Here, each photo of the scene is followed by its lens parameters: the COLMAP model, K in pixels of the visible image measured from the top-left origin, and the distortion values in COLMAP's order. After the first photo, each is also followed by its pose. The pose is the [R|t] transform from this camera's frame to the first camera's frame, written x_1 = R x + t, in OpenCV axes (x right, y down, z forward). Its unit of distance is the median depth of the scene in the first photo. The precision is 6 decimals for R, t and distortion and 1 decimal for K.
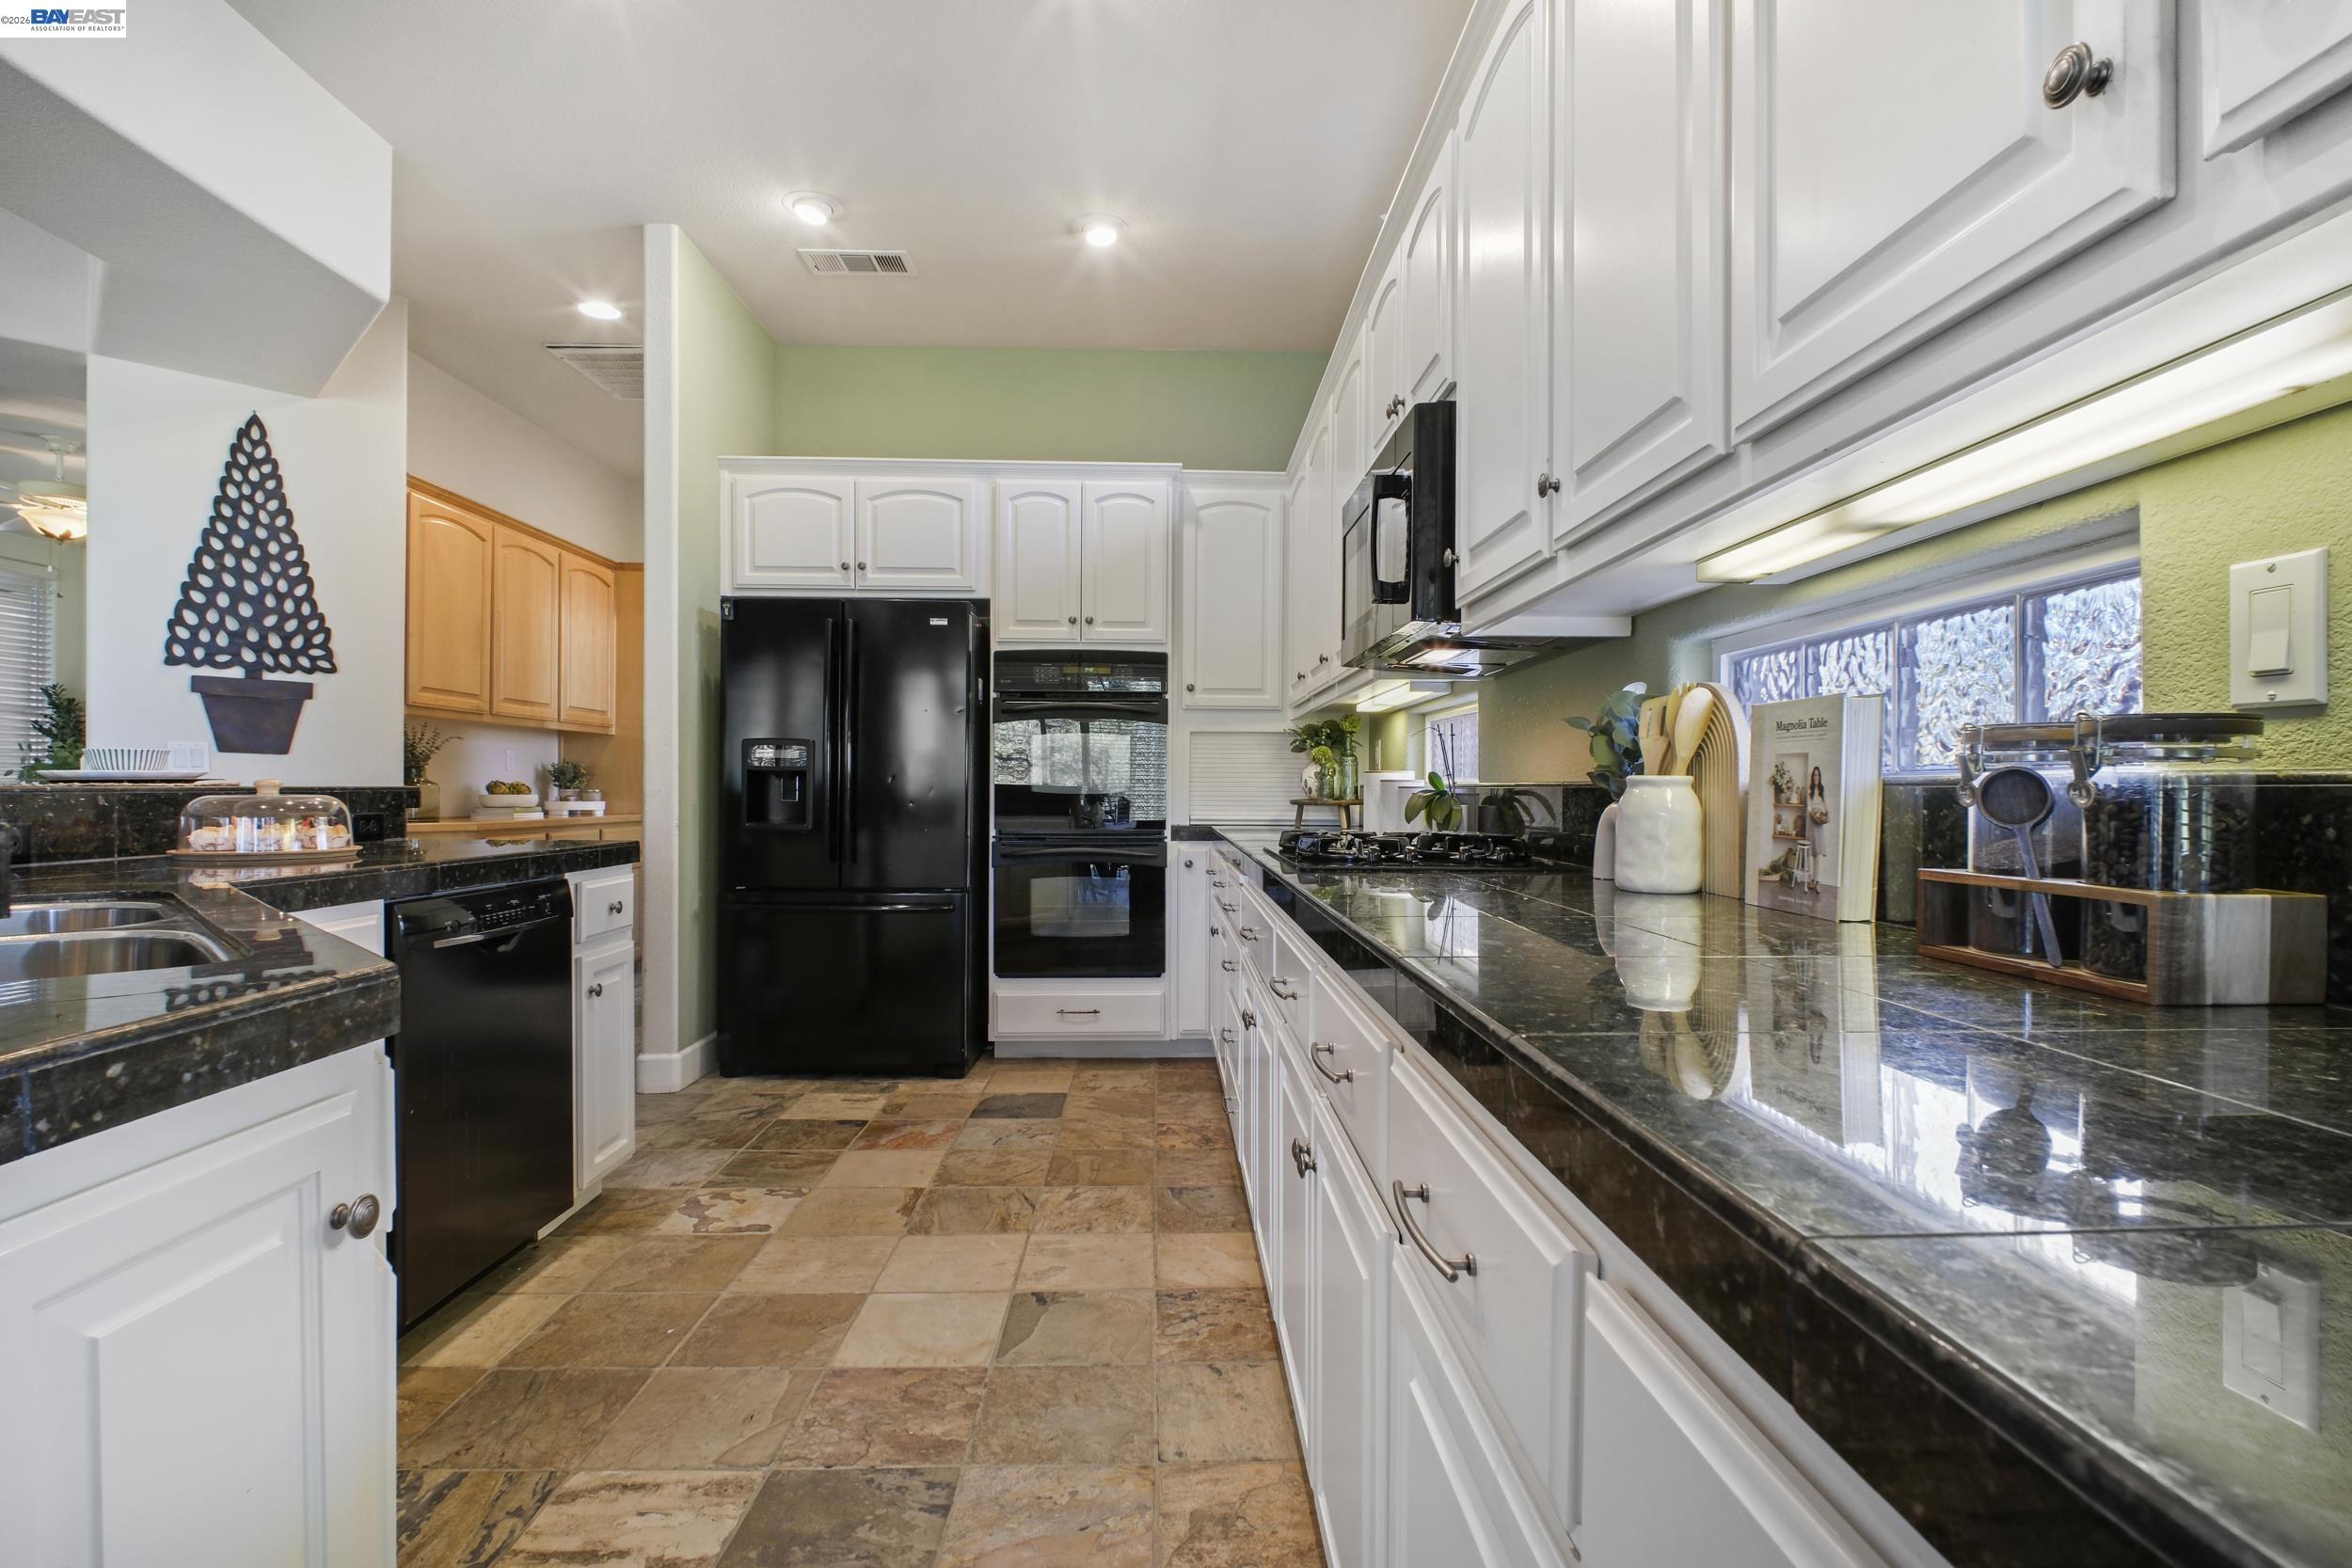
lens RADIAL K [[1118.2, 0, 1175.4], [0, 1118.2, 790.2], [0, 0, 1]] dist [0.011814, -0.011313]
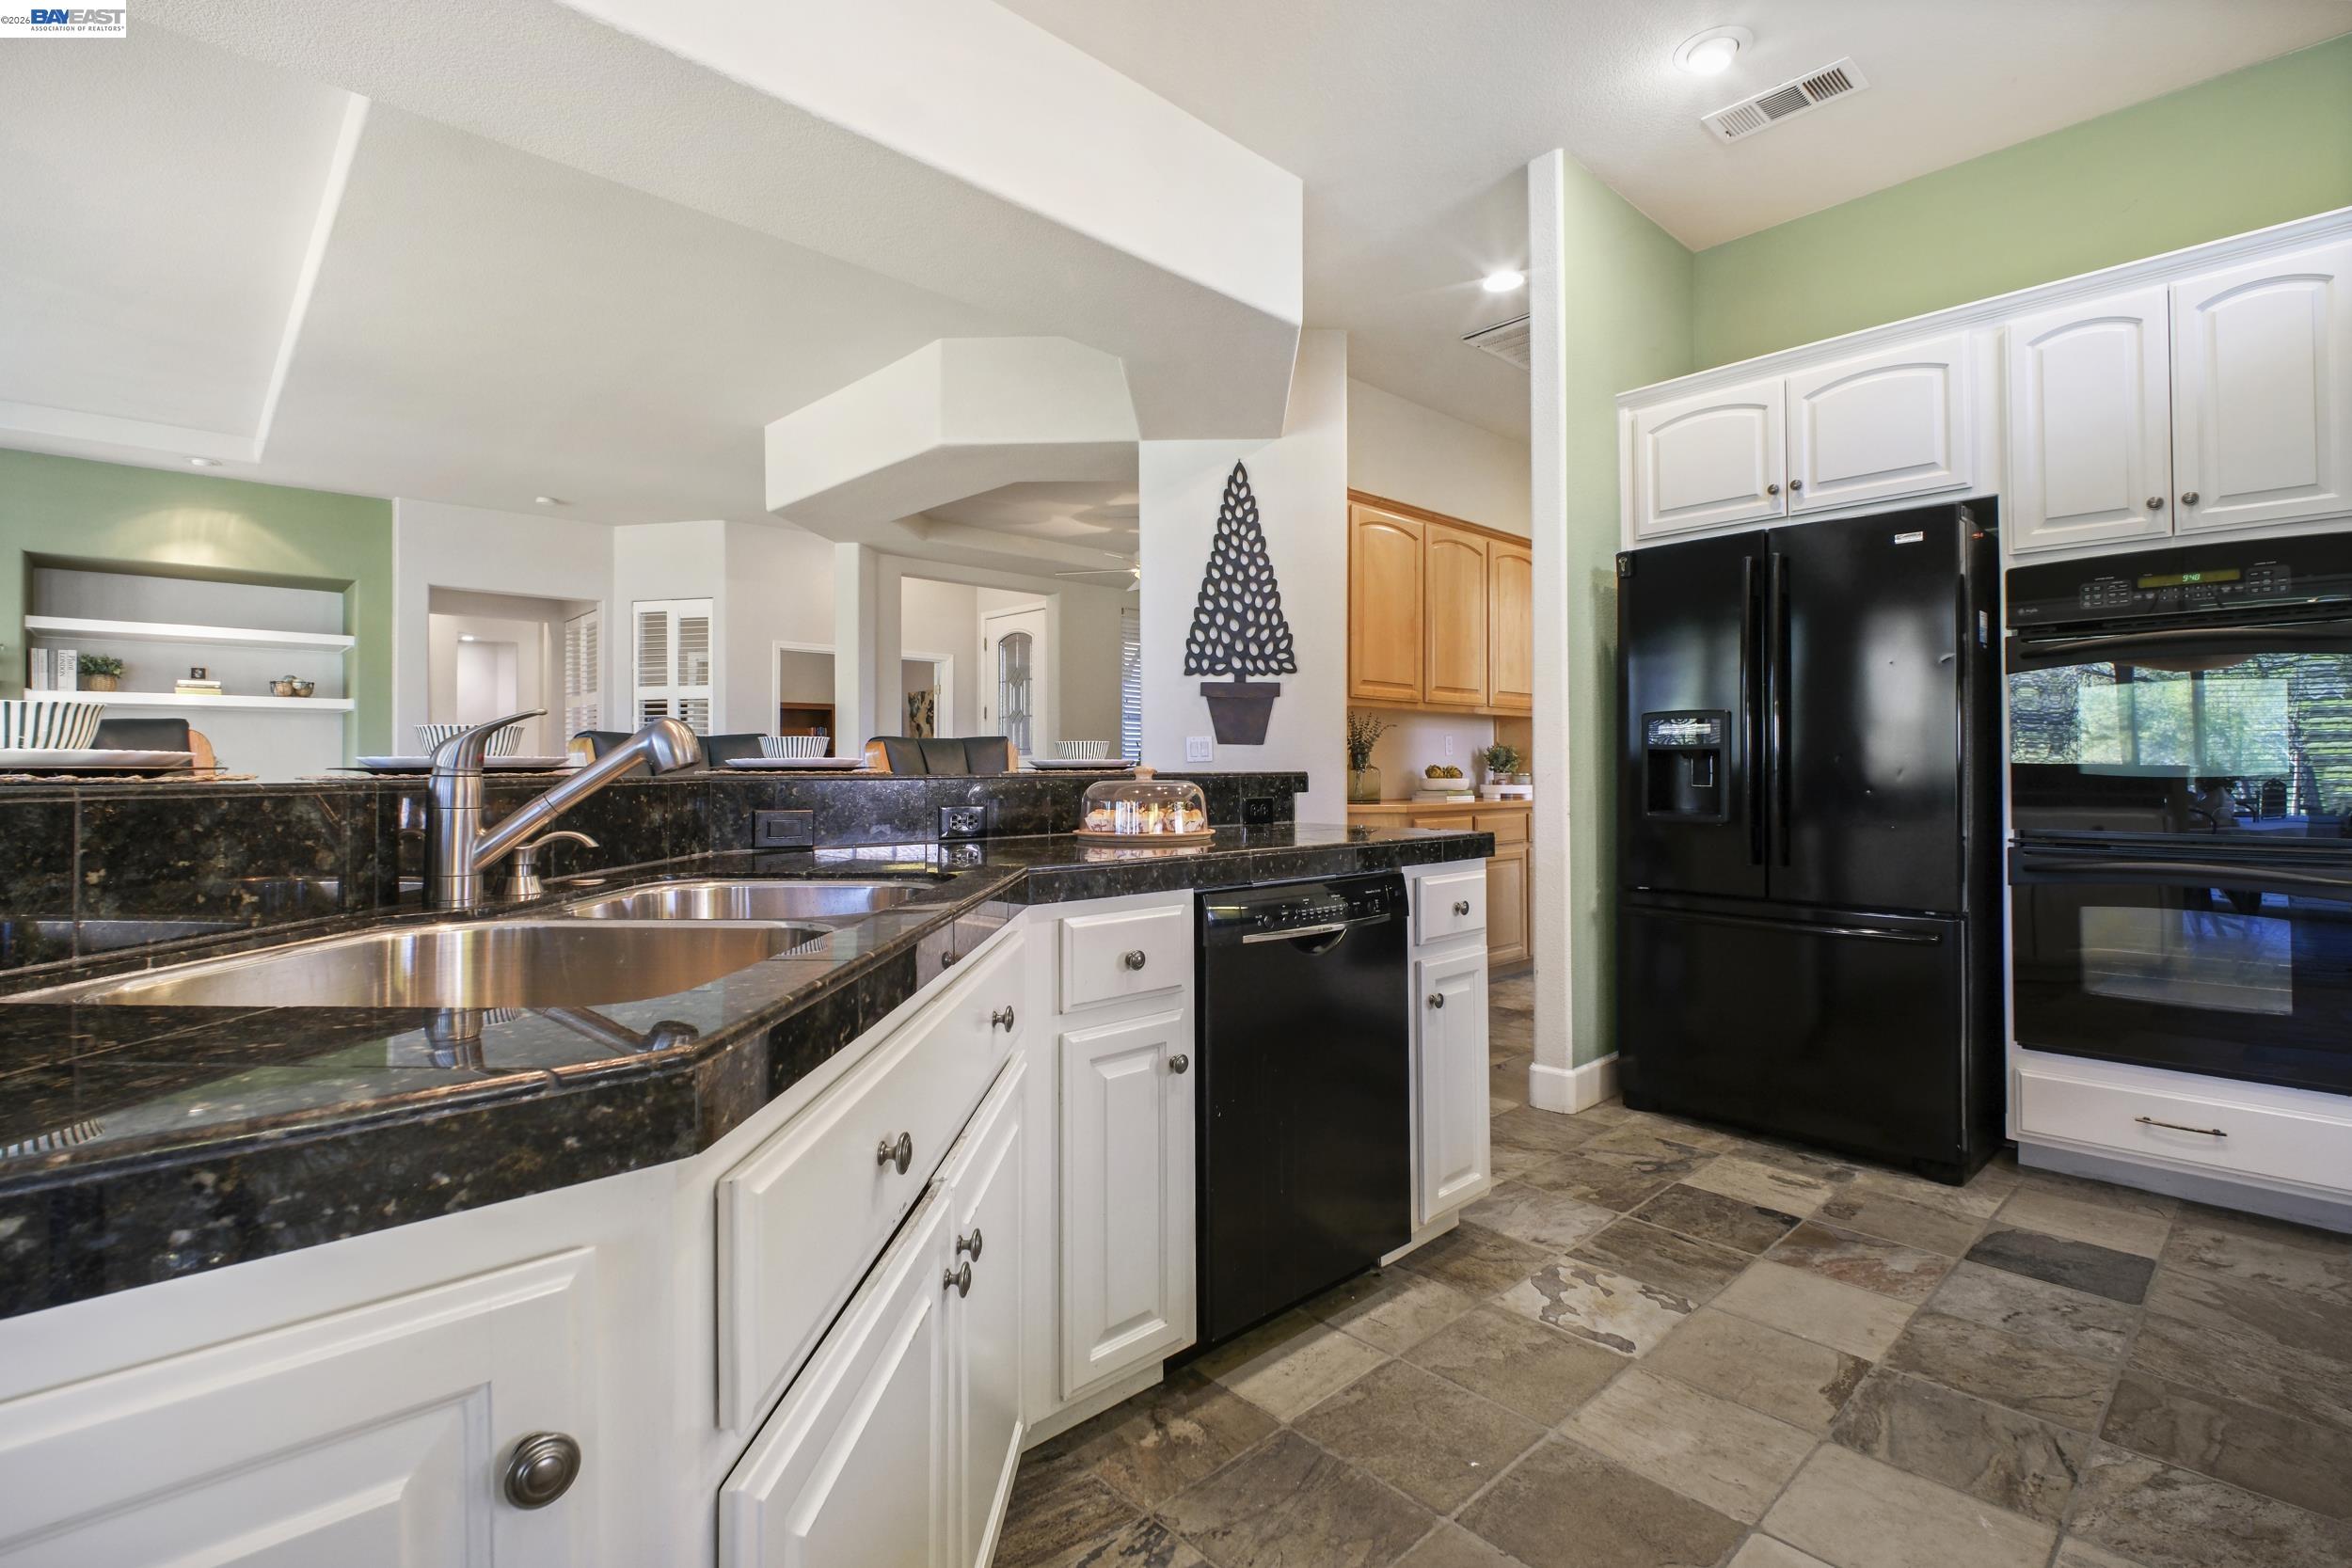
lens RADIAL K [[1082.9, 0, 1172.7], [0, 1082.9, 753.9], [0, 0, 1]] dist [0.004434, -0.010171]
pose [[0.664777, -0.017957, -0.746826, -0.008729], [0.004865, 0.999794, -0.019709, -0.000461], [0.747026, 0.009469, 0.664727, 0.183970]]
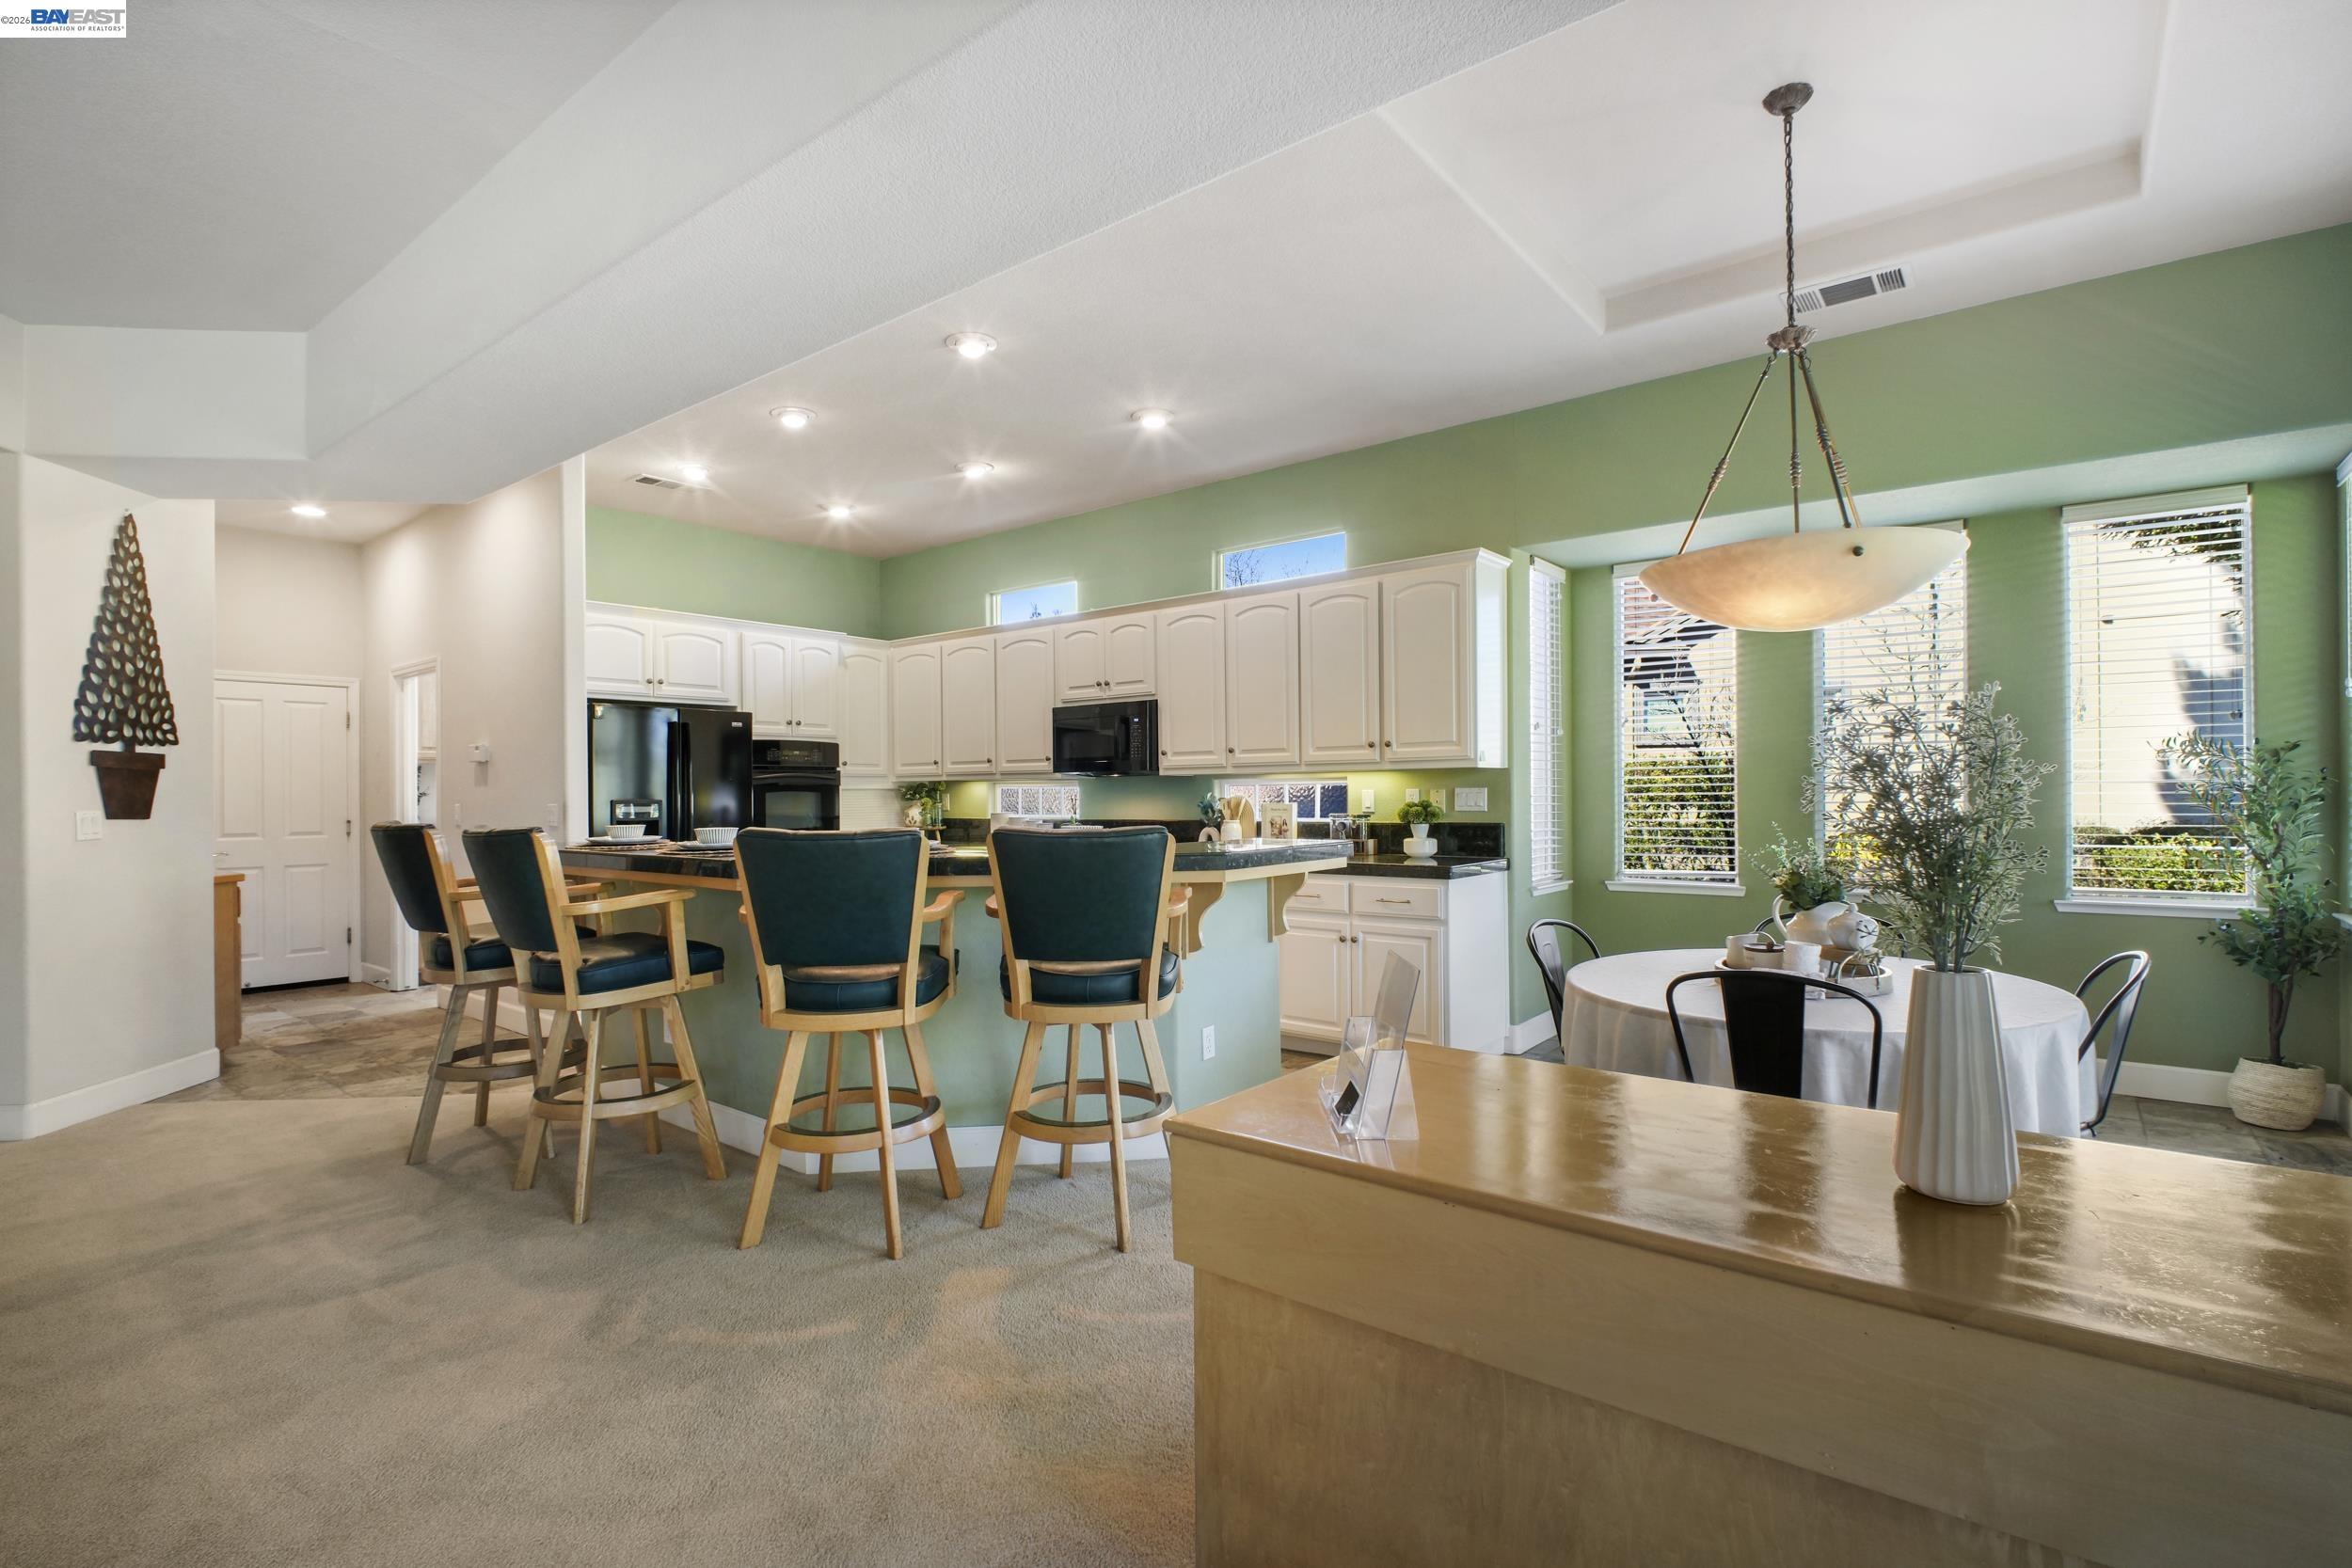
lens RADIAL K [[1118.2, 0, 1175.4], [0, 1118.2, 790.2], [0, 0, 1]] dist [0.011814, -0.011313]
pose [[0.645125, -0.012060, 0.763982, -1.030245], [0.014191, 0.999892, 0.003801, -0.052526], [-0.763945, 0.008389, 0.645227, -0.515535]]
